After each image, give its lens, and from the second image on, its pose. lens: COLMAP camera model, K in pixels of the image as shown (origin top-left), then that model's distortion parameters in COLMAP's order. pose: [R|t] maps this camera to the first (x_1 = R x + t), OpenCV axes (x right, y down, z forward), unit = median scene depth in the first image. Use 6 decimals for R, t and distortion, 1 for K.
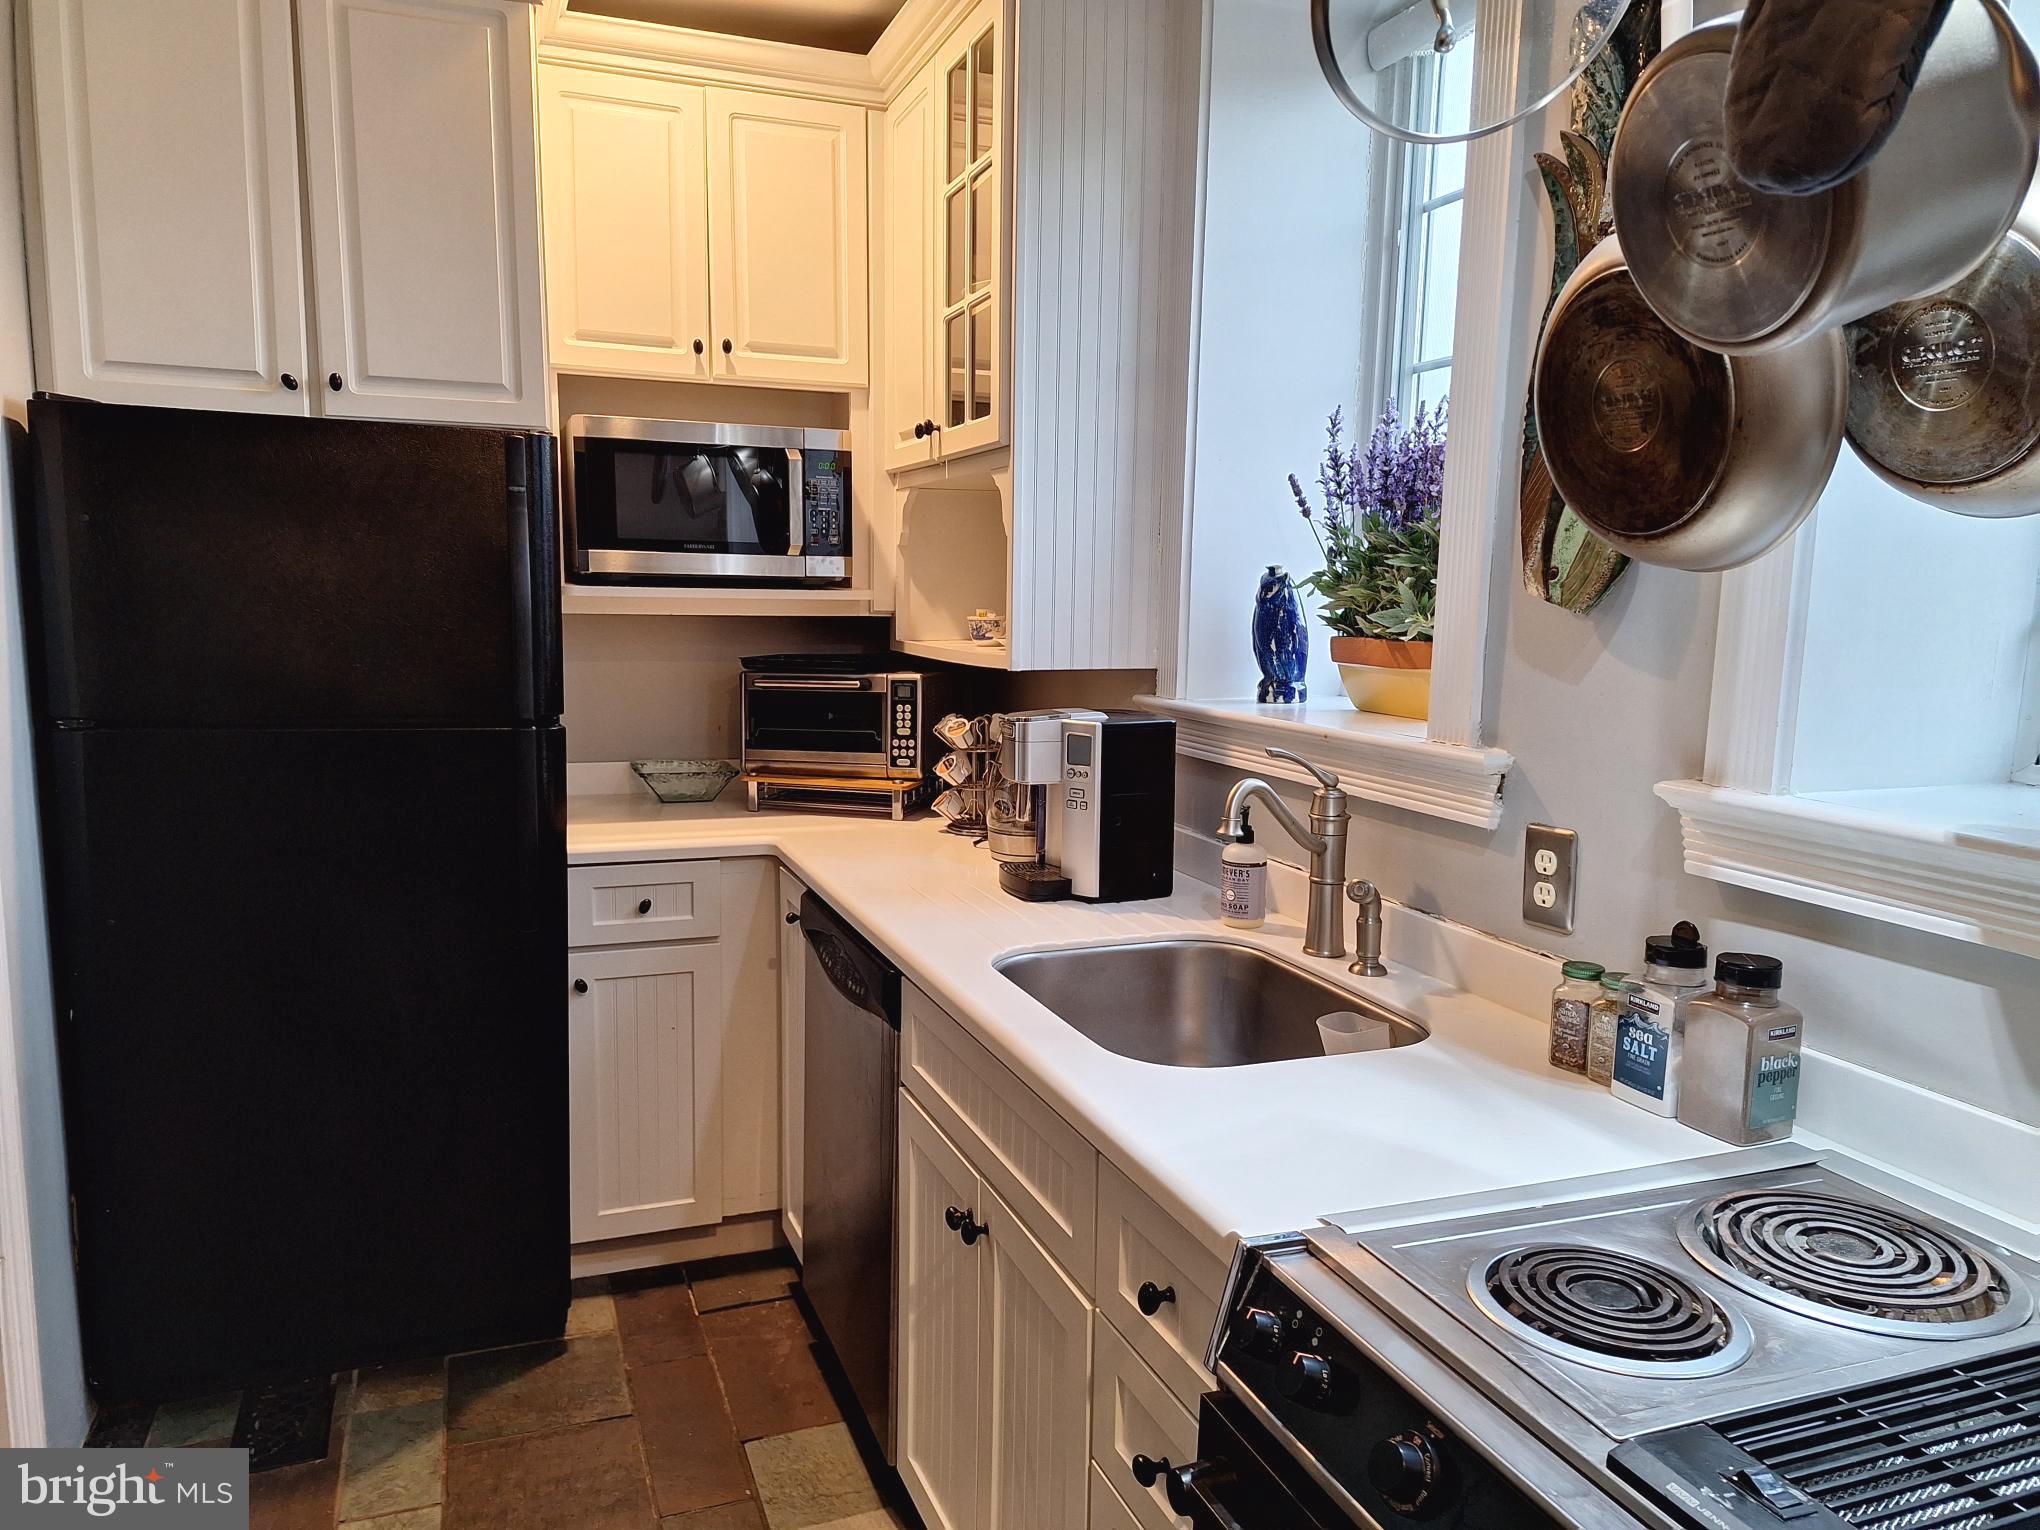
lens RADIAL K [[1405.9, 0, 1013.1], [0, 1405.9, 779.3], [0, 0, 1]] dist [0.086294, -0.084206]
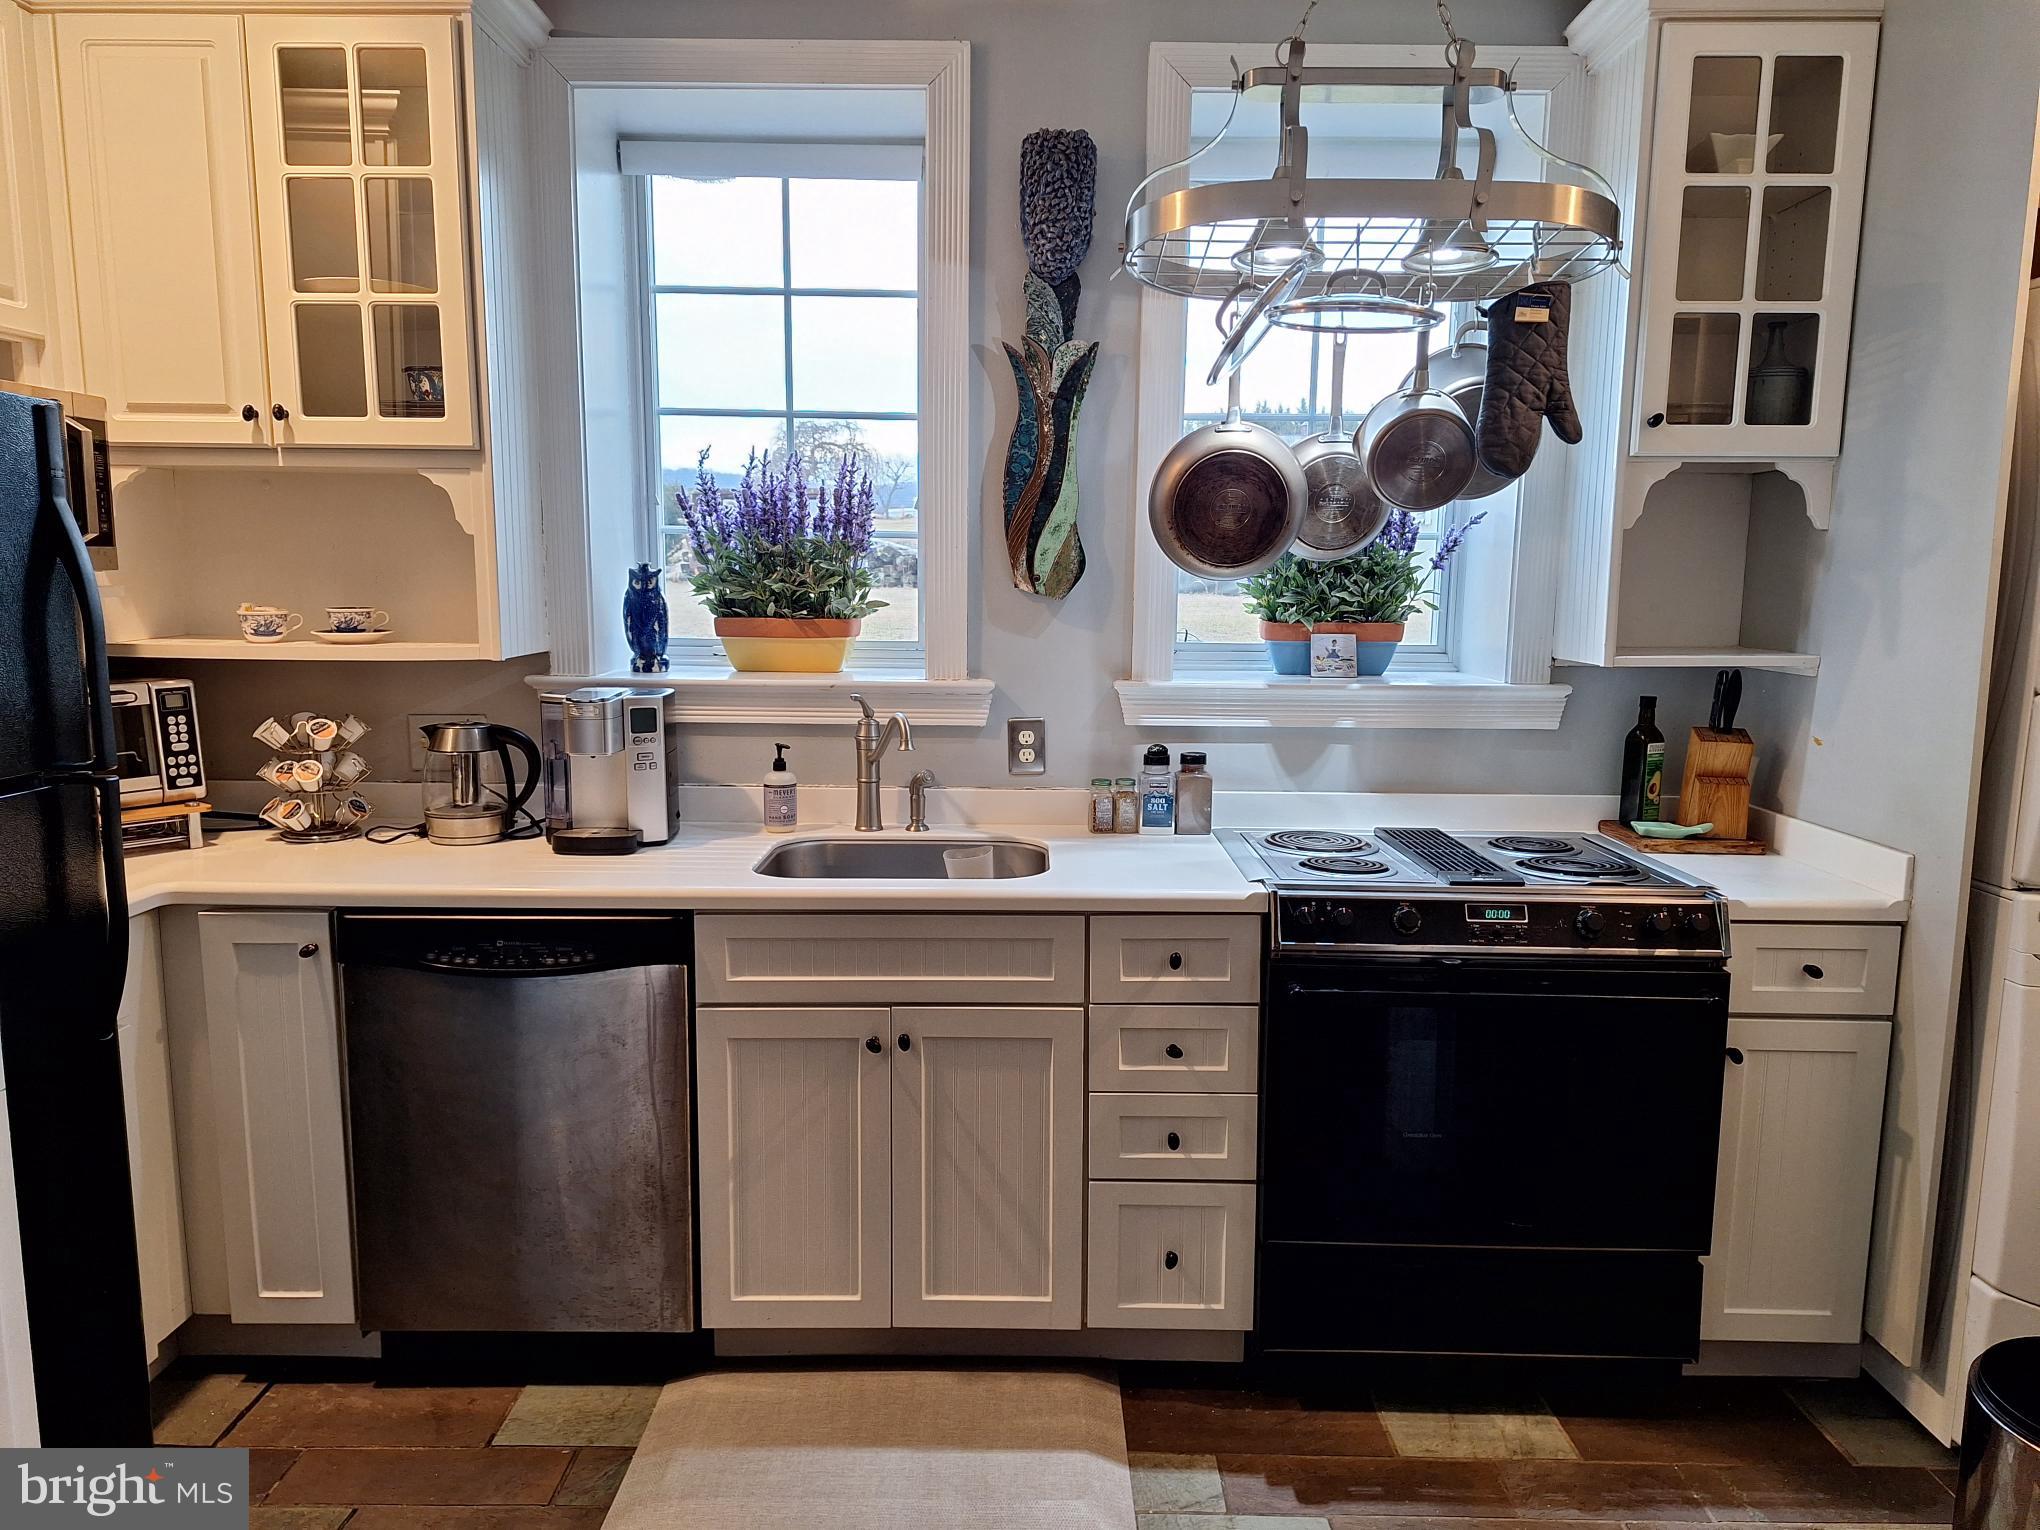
lens RADIAL K [[1405.9, 0, 1025.0], [0, 1405.9, 772.5], [0, 0, 1]] dist [0.086294, -0.084206]
pose [[0.352423, -0.143692, 0.924743, -0.731462], [0.121190, 0.986829, 0.107153, -0.051073], [-0.927961, 0.074307, 0.365196, 0.199354]]
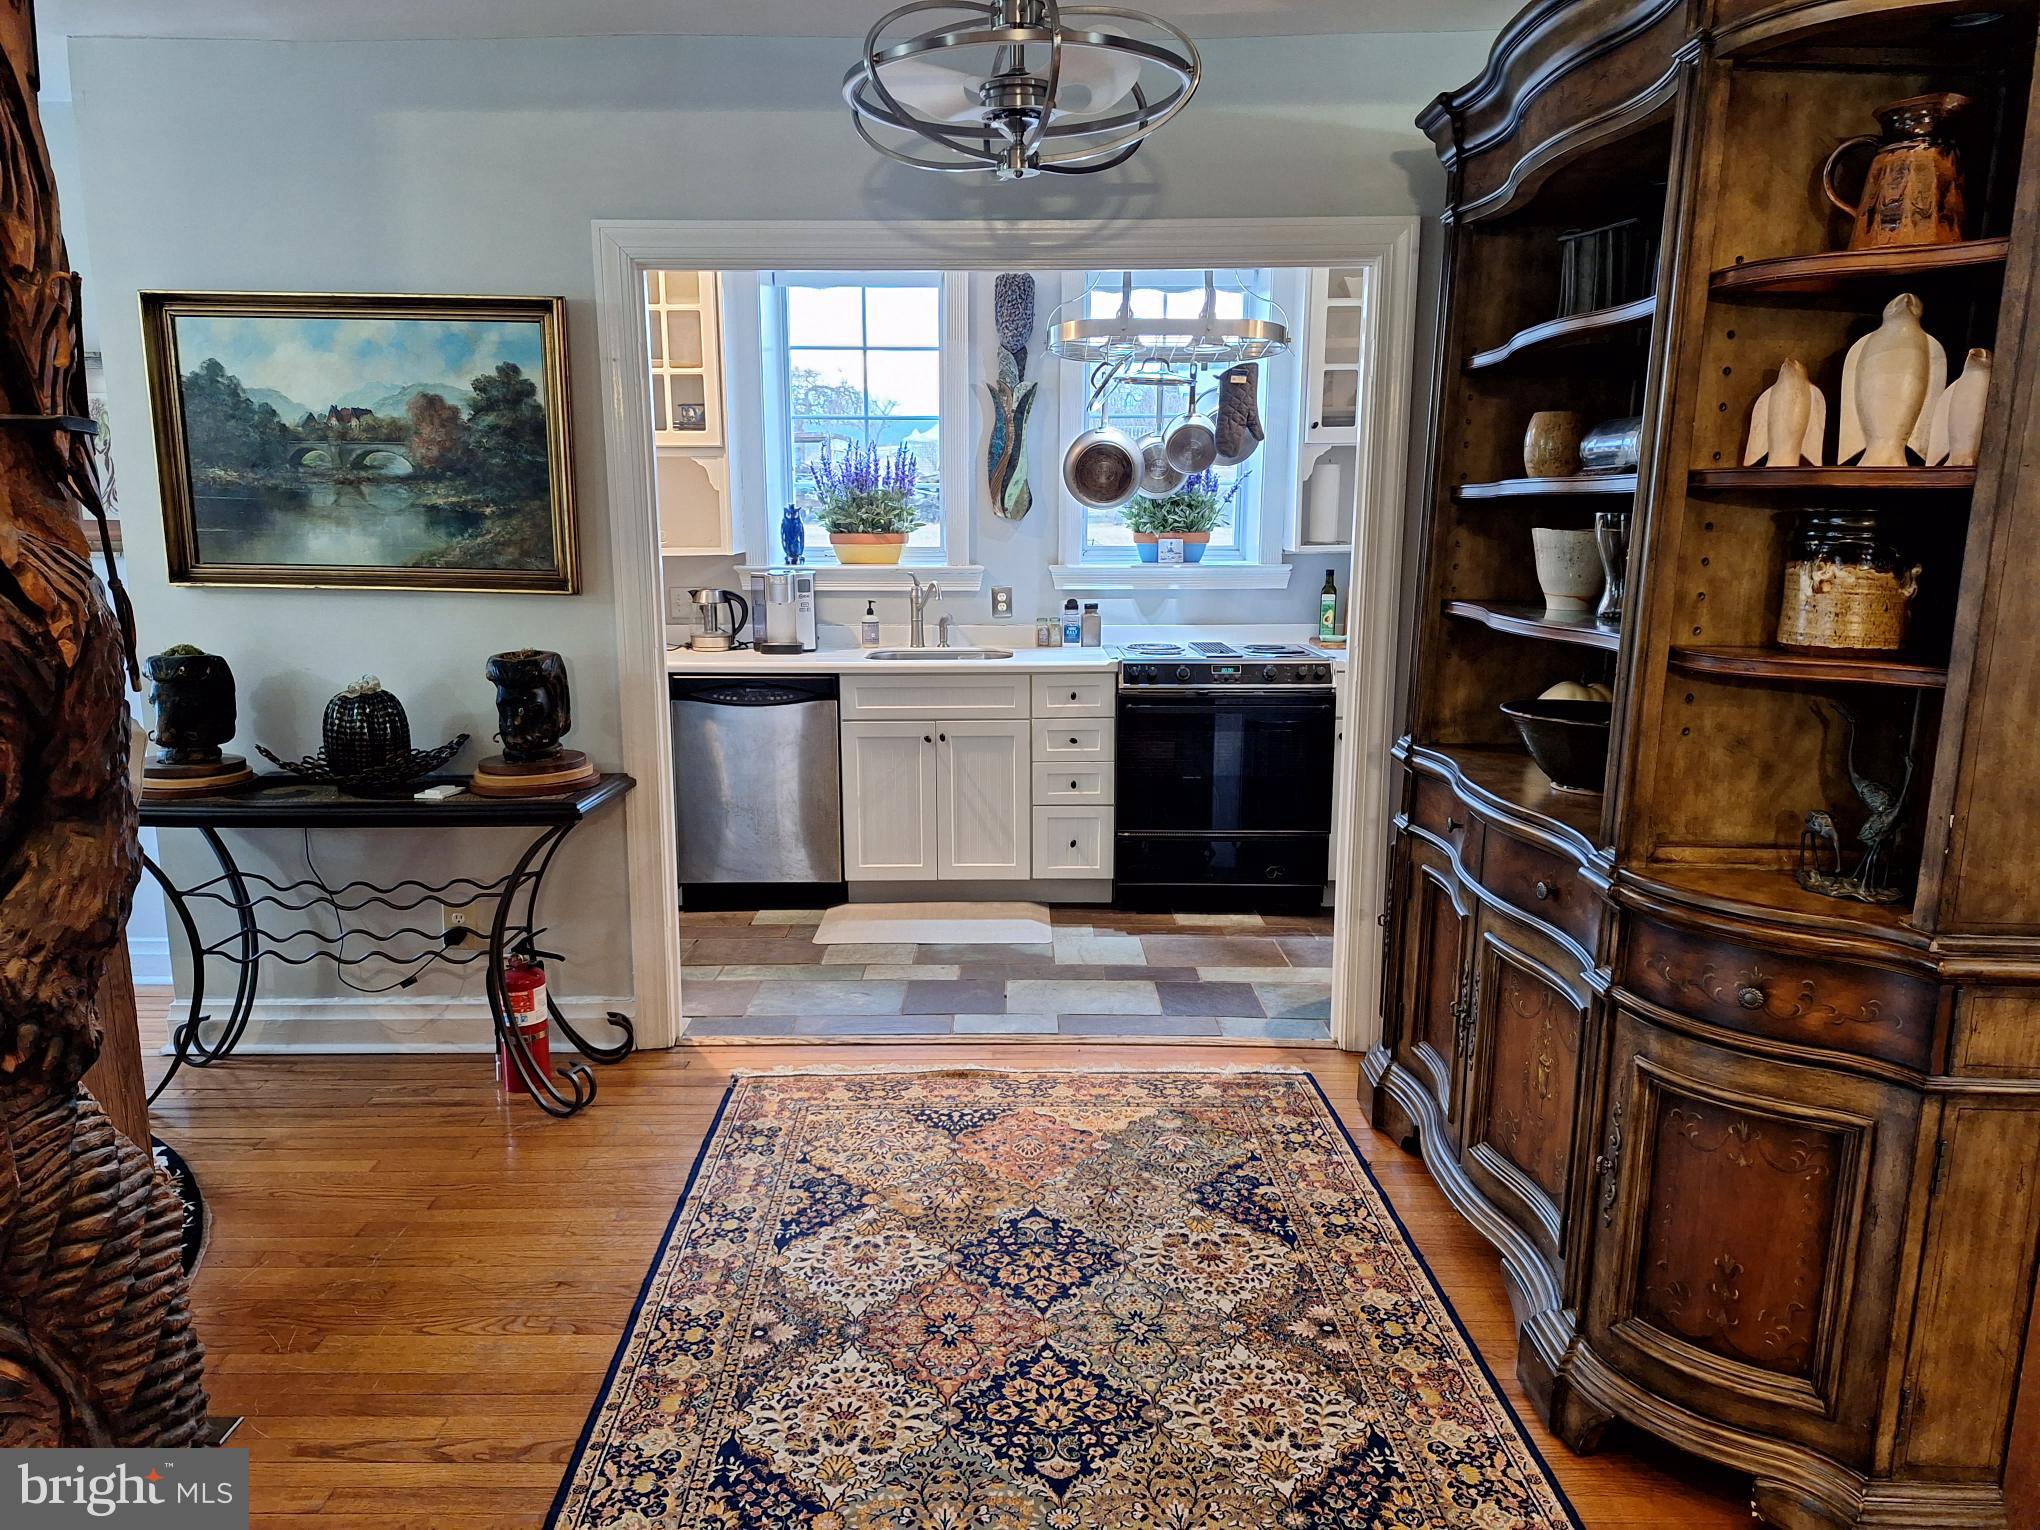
lens RADIAL K [[1405.9, 0, 1005.1], [0, 1405.9, 768.7], [0, 0, 1]] dist [0.086294, -0.084206]
pose [[0.357955, -0.184401, 0.915349, -1.540194], [0.132167, 0.980442, 0.145829, -0.015847], [-0.924338, 0.068779, 0.375326, -0.122625]]
